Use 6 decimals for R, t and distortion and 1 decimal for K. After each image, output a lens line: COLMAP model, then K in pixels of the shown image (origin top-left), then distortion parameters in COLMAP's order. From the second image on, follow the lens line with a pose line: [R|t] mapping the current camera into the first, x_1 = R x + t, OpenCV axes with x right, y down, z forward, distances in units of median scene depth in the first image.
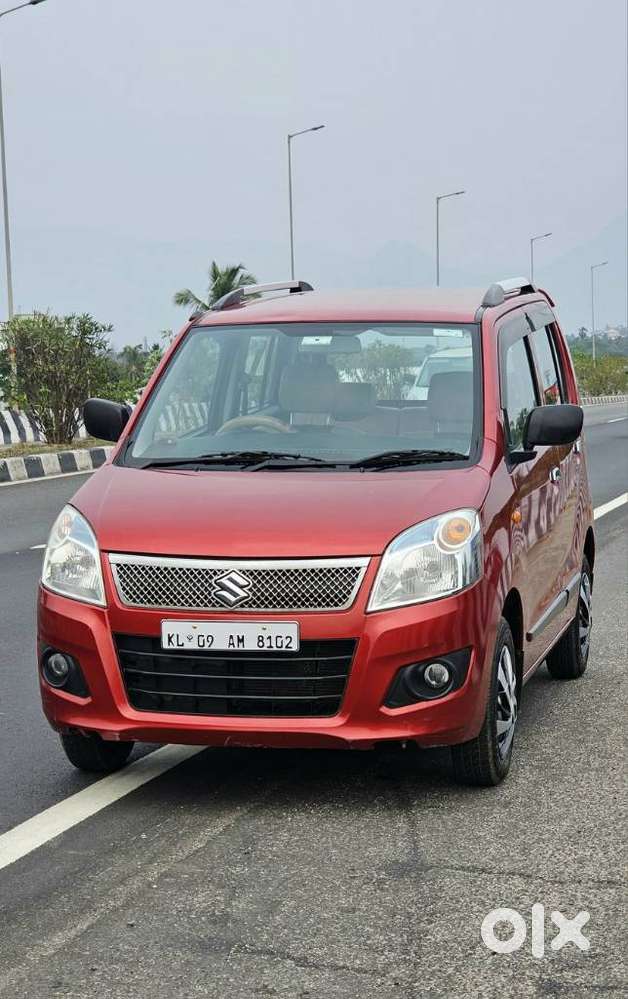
lens RADIAL K [[2246.9, 0, 284.7], [0, 2246.9, 589.0], [0, 0, 1]] dist [-1.404582, 0.244104]
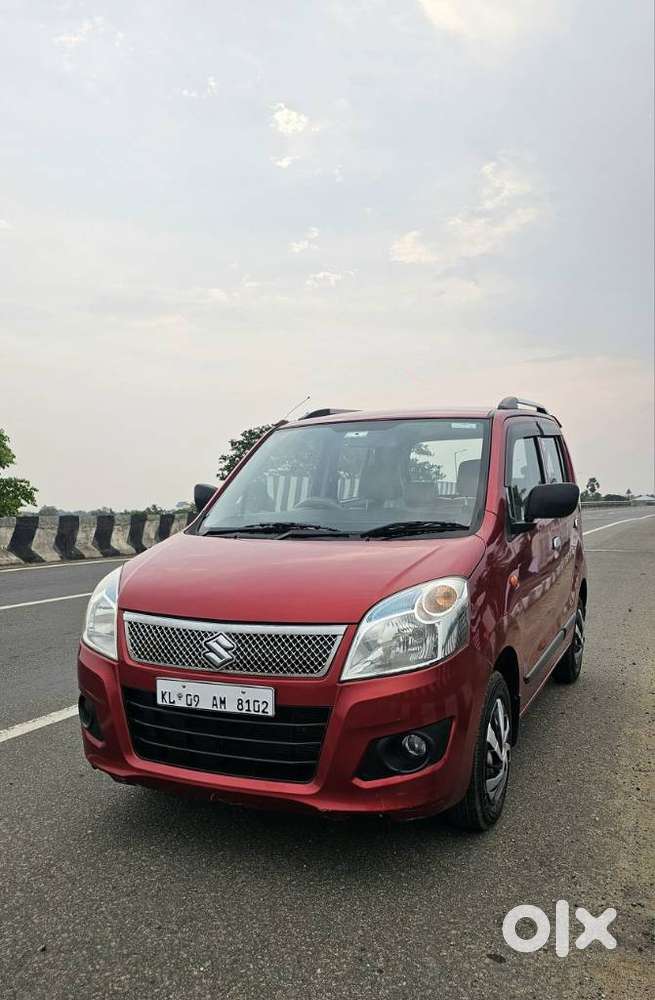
lens RADIAL K [[780.3, 0, 327.2], [0, 780.3, 576.5], [0, 0, 1]] dist [0.078828, -0.000160]
pose [[0.984604, 0.017527, -0.173921, 0.089082], [-0.018780, 0.999808, -0.005562, -0.033687], [0.173790, 0.008742, 0.984744, 0.647232]]
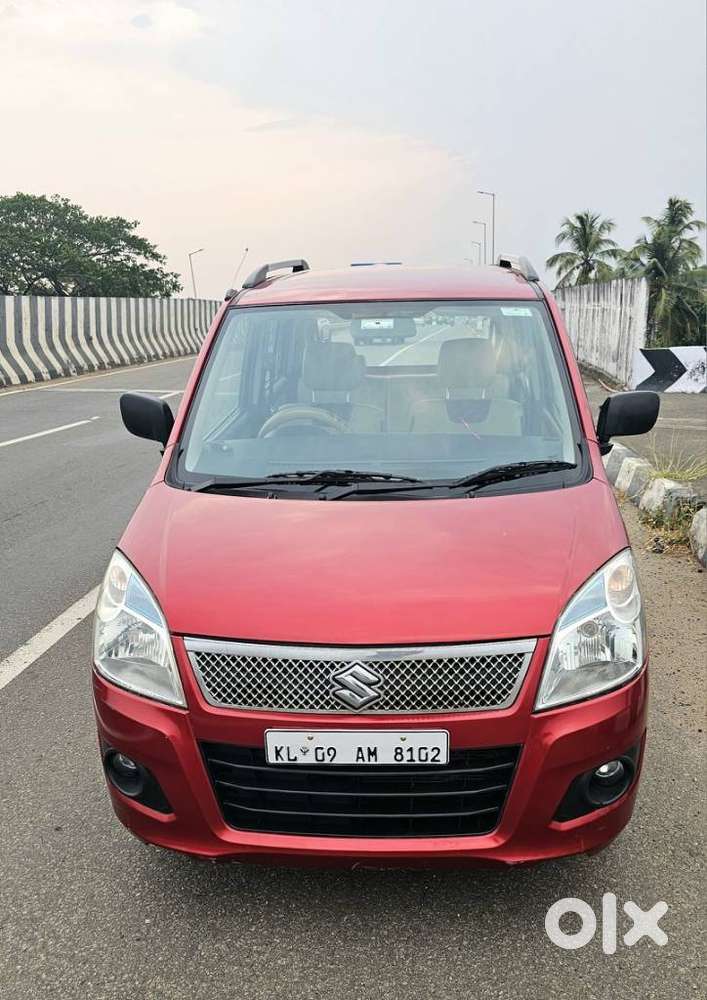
lens RADIAL K [[894.4, 0, 366.5], [0, 894.4, 663.1], [0, 0, 1]] dist [0.148350, -0.511076]
pose [[0.985136, -0.074735, 0.154666, -0.066859], [0.031452, 0.963651, 0.265306, -0.089113], [-0.168872, -0.256498, 0.951678, 0.707336]]
